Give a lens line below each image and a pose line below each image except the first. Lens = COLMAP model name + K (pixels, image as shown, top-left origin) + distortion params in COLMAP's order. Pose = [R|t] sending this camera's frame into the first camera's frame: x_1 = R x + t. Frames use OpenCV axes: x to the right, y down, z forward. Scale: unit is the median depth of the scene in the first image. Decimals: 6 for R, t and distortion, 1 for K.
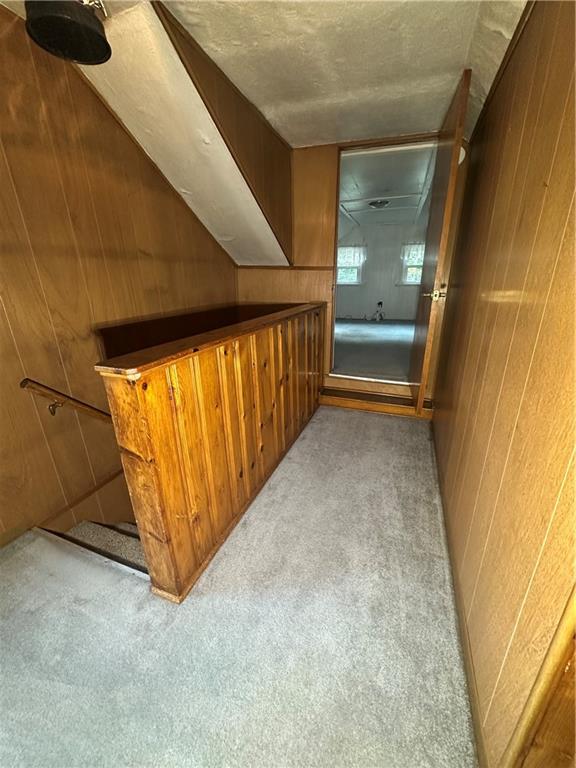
lens RADIAL K [[308.7, 0, 289.3], [0, 308.7, 383.7], [0, 0, 1]] dist [0.000070, 0.000002]
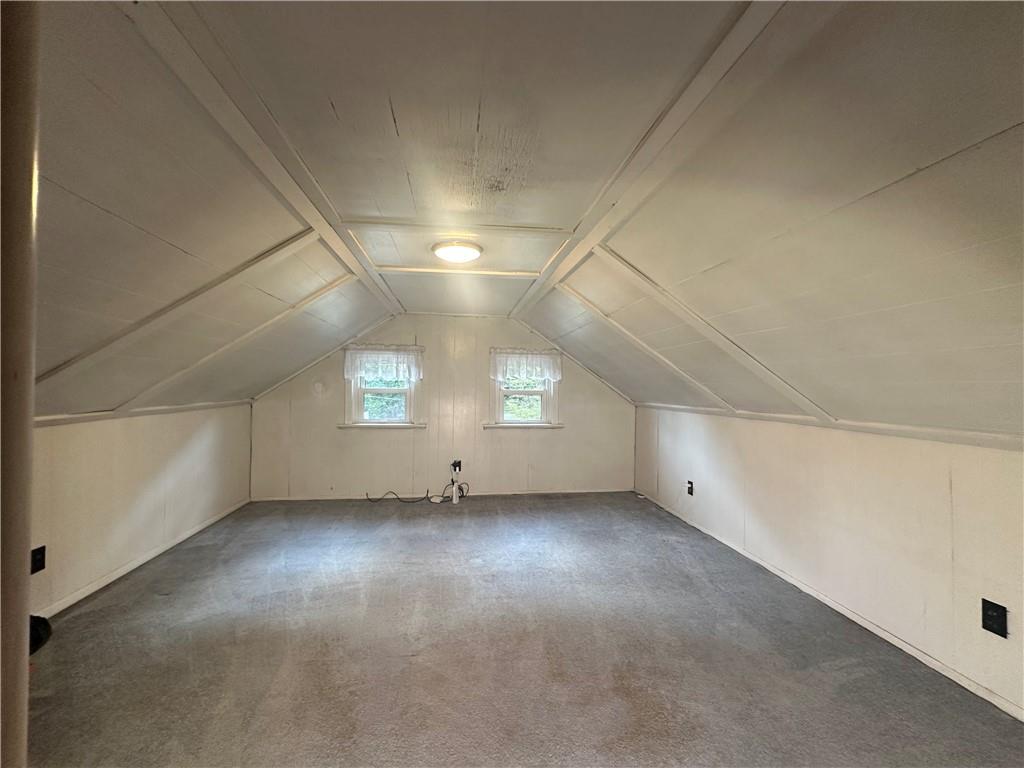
lens RADIAL K [[411.6, 0, 511.4], [0, 411.6, 383.4], [0, 0, 1]] dist [0.000070, 0.000002]
pose [[0.891430, 0.027605, 0.452317, 0.080069], [0.132907, 0.938321, -0.319201, -0.166570], [-0.433230, 0.344662, 0.832779, 0.399897]]
